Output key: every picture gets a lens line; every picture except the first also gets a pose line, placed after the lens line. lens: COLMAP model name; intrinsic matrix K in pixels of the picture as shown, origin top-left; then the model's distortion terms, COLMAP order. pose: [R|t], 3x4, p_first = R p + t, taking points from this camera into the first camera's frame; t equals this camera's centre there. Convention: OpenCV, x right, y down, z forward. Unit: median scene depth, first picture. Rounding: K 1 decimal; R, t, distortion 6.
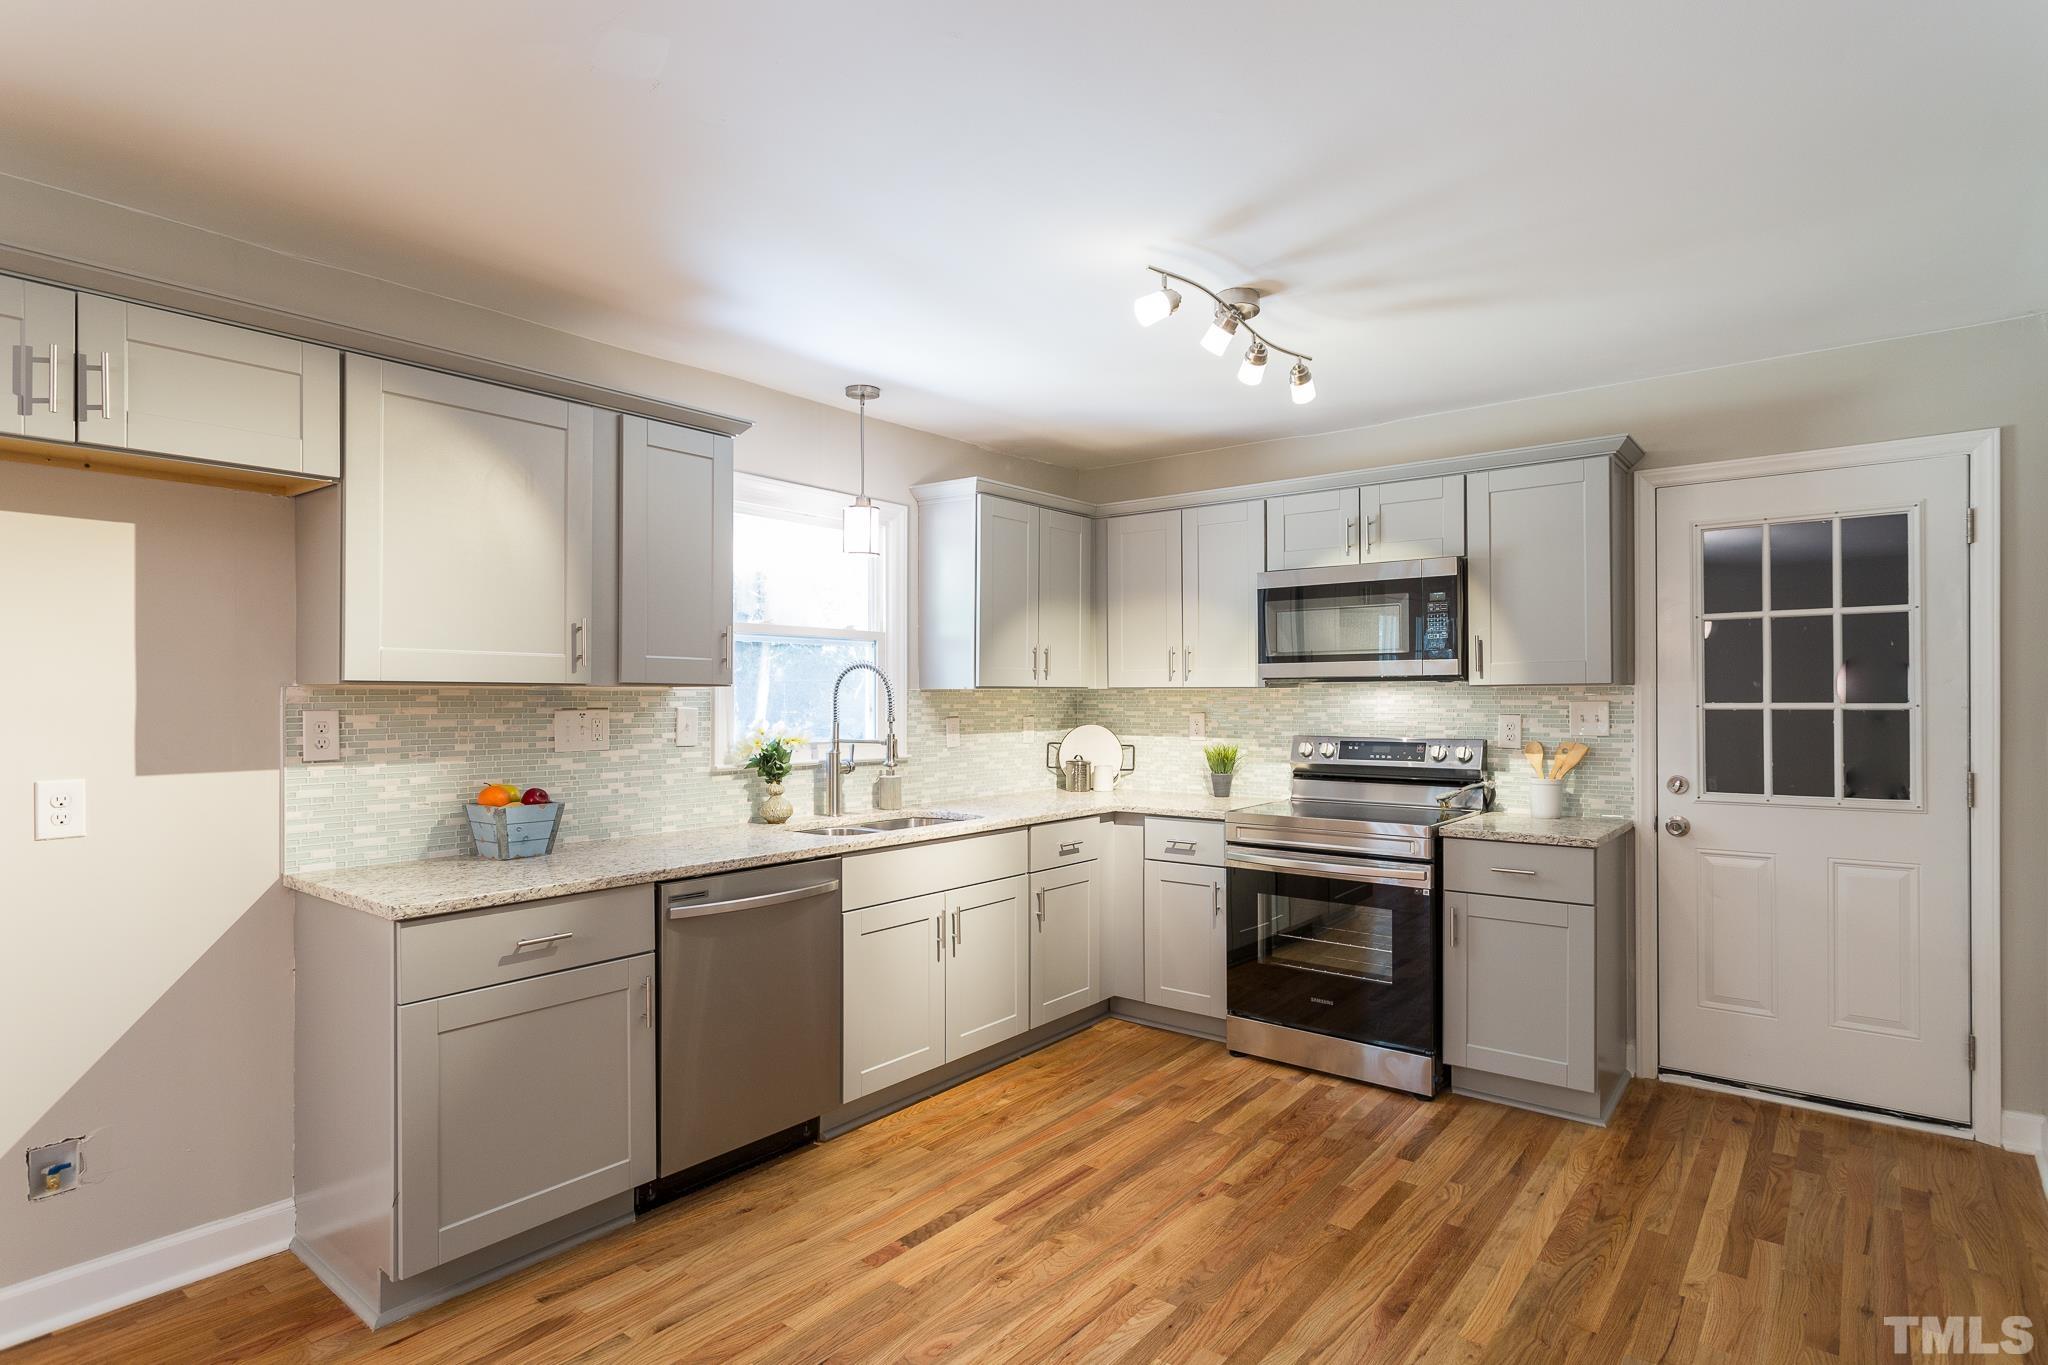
lens RADIAL K [[1067.9, 0, 1020.2], [0, 1067.9, 696.5], [0, 0, 1]] dist [0.001726, 0.002433]
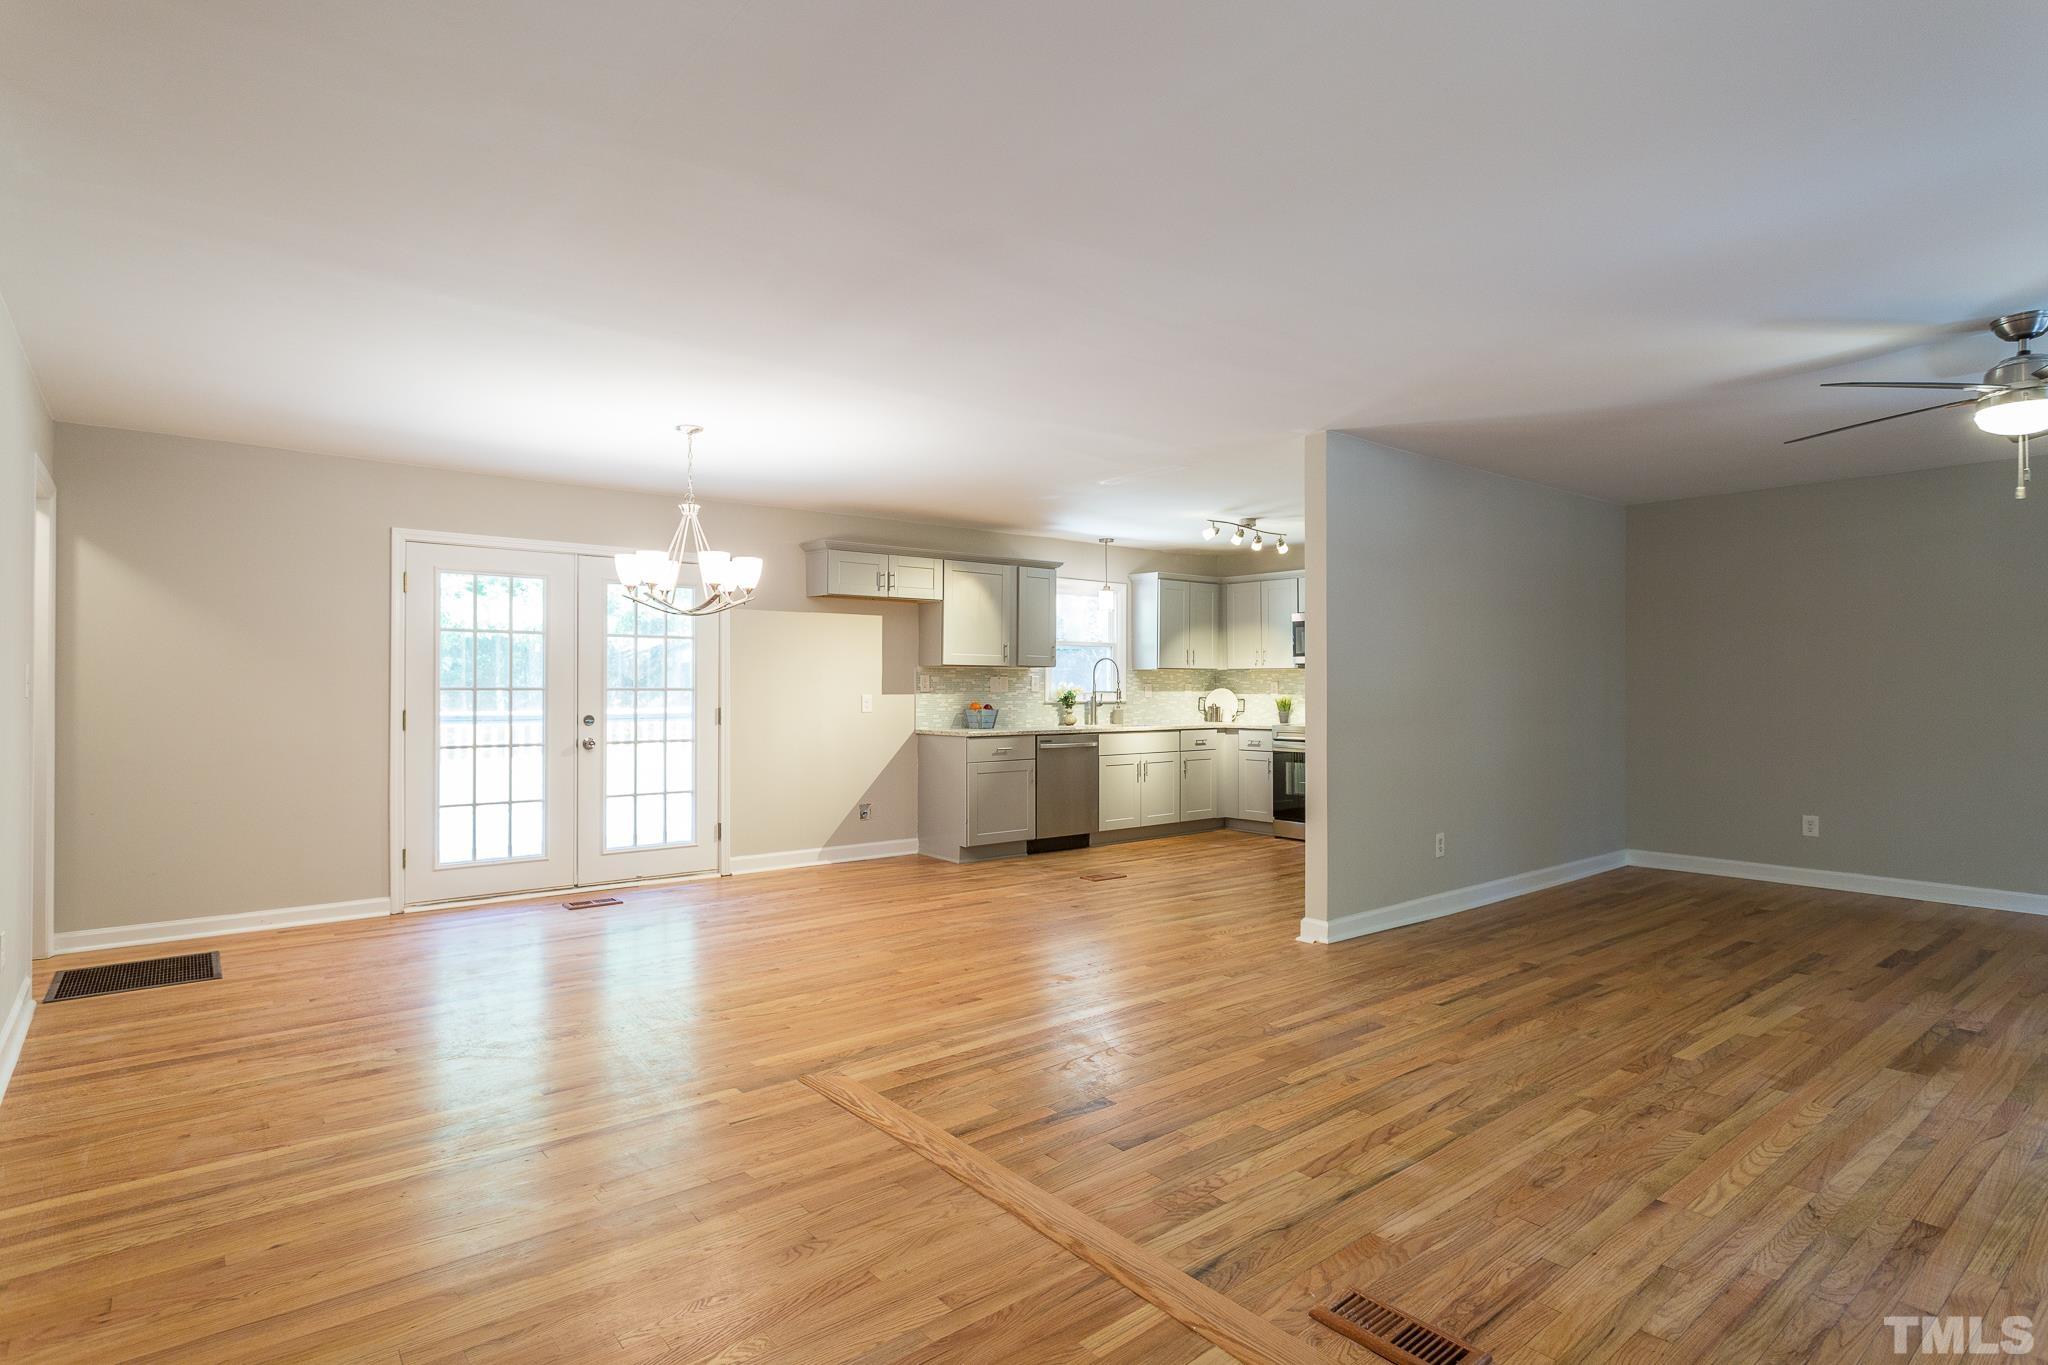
lens RADIAL K [[1067.9, 0, 1017.6], [0, 1067.9, 686.9], [0, 0, 1]] dist [0.001726, 0.002433]
pose [[0.975707, 0.001558, -0.219073, 0.173411], [-0.001784, 0.999998, -0.000836, 0.034824], [0.219071, 0.001206, 0.975708, -1.309020]]
